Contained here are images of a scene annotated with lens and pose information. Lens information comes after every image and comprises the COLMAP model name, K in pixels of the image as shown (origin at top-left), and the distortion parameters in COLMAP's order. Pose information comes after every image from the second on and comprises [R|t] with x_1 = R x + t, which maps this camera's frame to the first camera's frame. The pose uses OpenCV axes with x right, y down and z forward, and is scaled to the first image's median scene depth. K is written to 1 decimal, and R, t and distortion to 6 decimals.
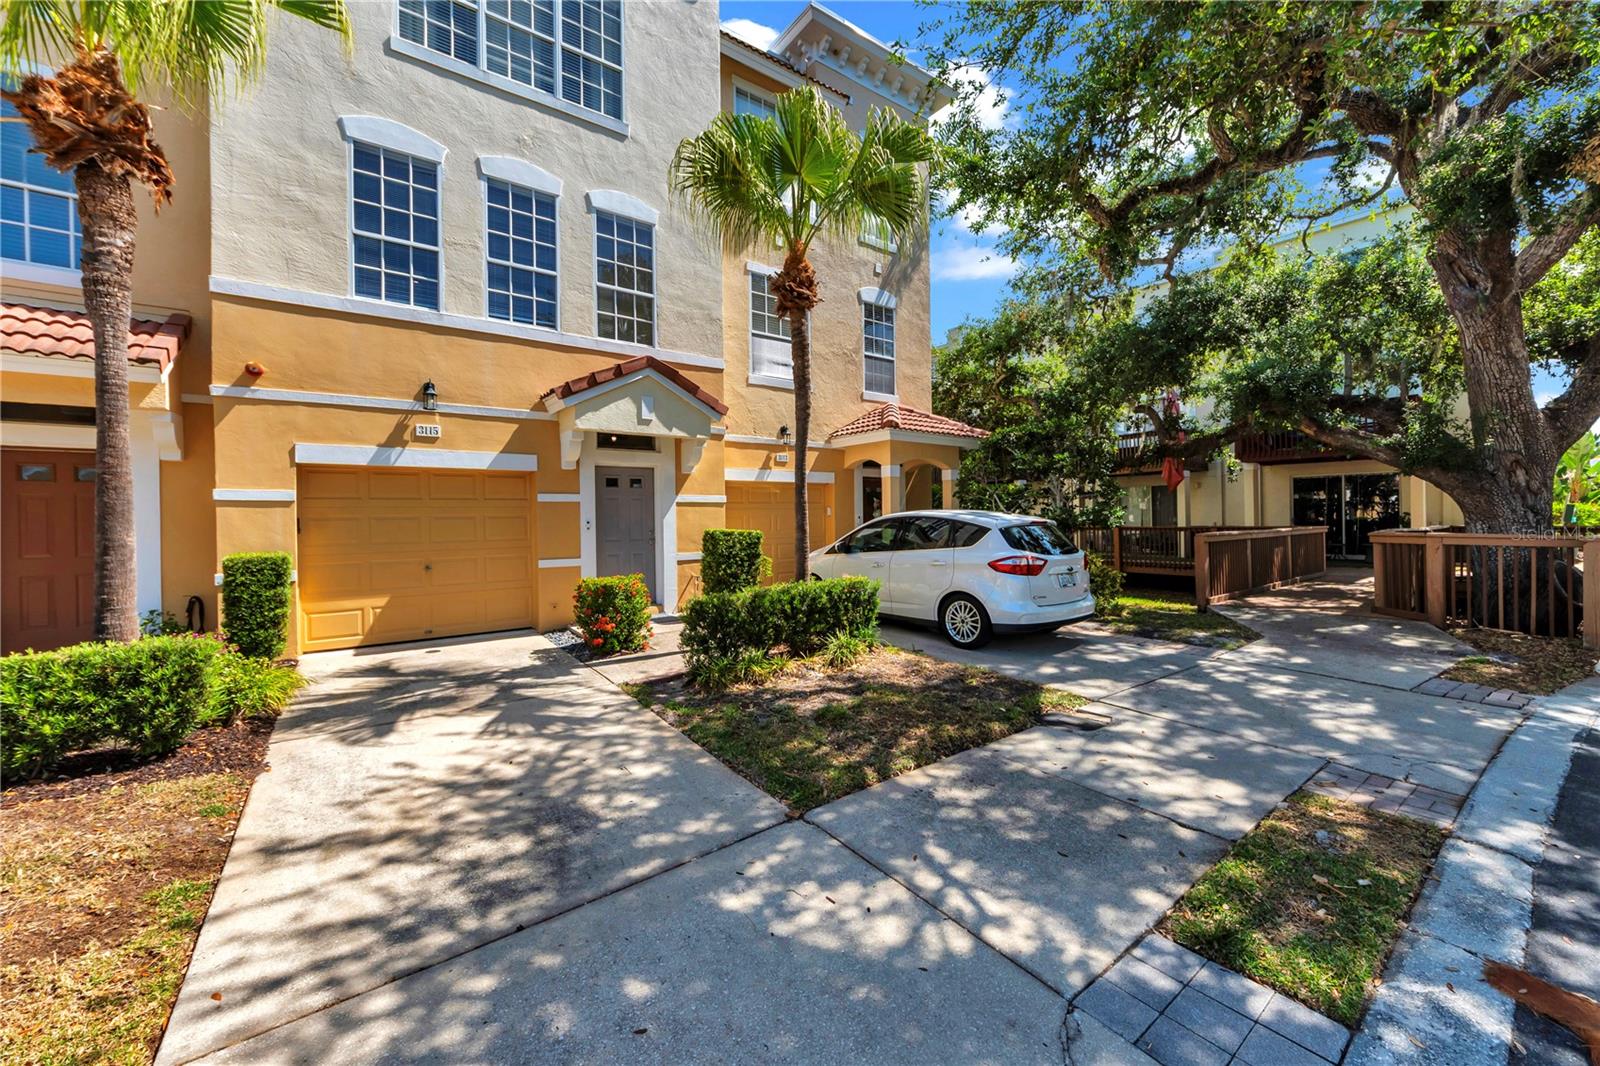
lens RADIAL K [[581.8, 0, 800.0], [0, 581.8, 533.0], [0, 0, 1]] dist [-0.001272, -0.000132]
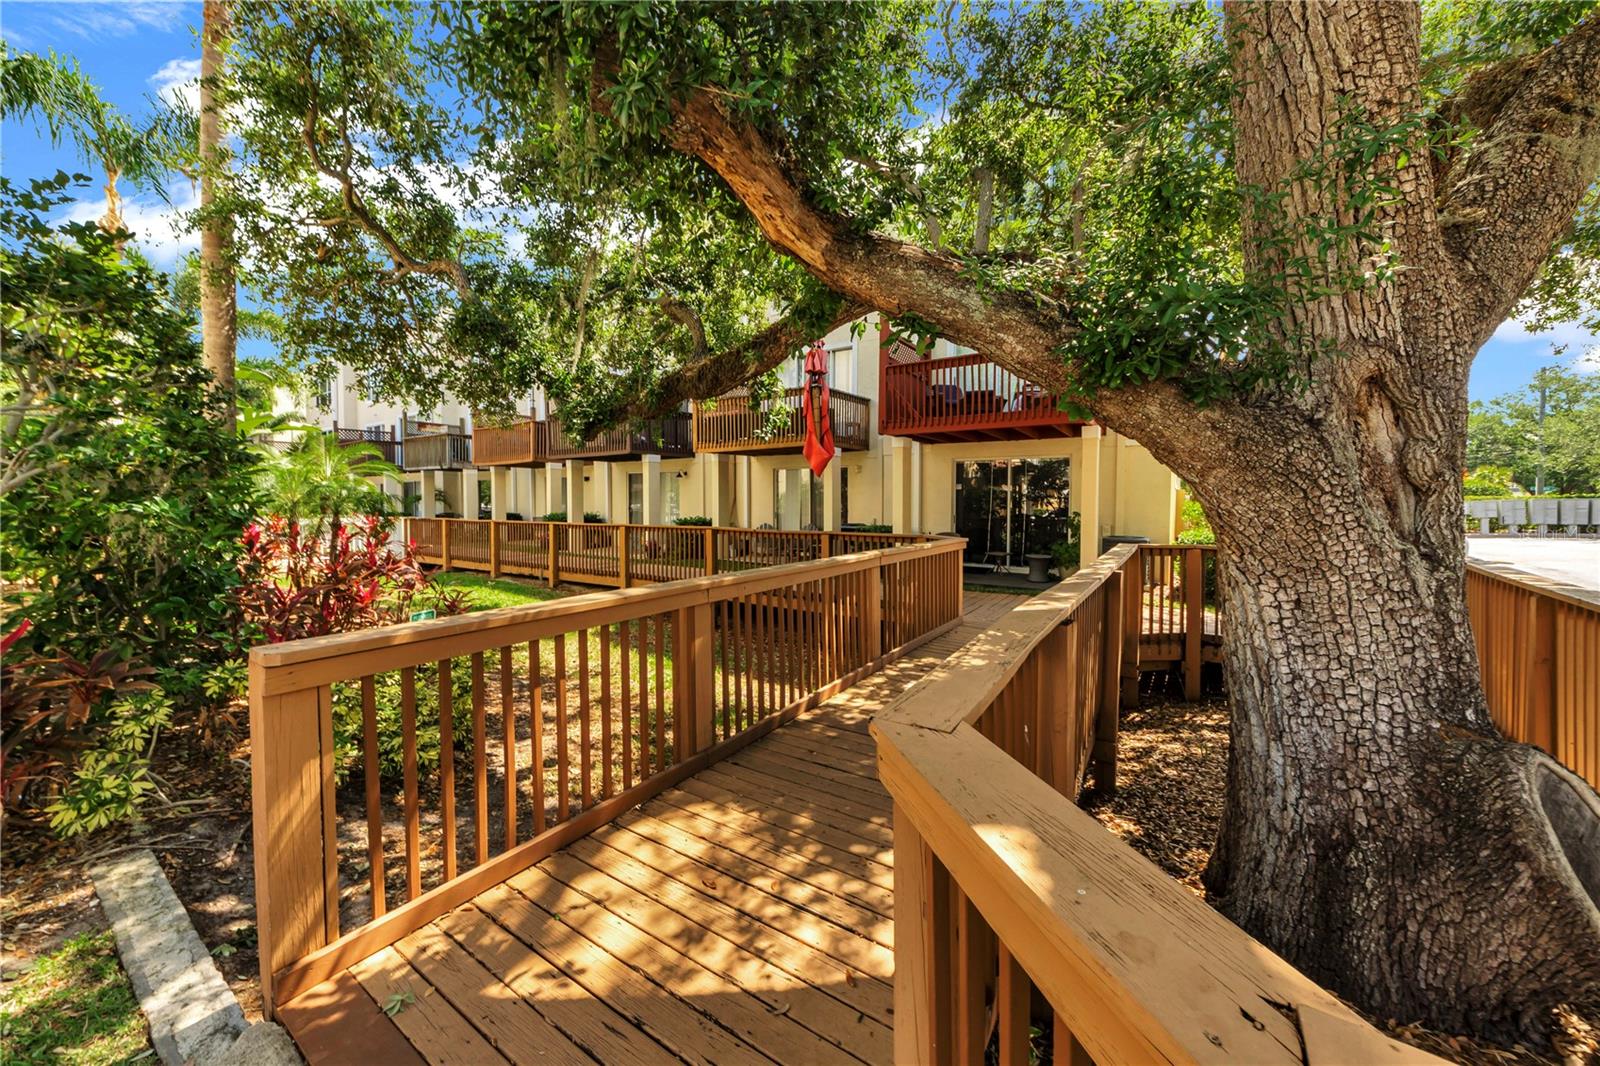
lens RADIAL K [[581.8, 0, 800.0], [0, 581.8, 533.0], [0, 0, 1]] dist [-0.001272, -0.000132]
pose [[0.933428, -0.003093, 0.358752, 0.853876], [-0.007462, 0.999579, 0.028033, -0.051734], [-0.358687, -0.028844, 0.933012, 0.824912]]
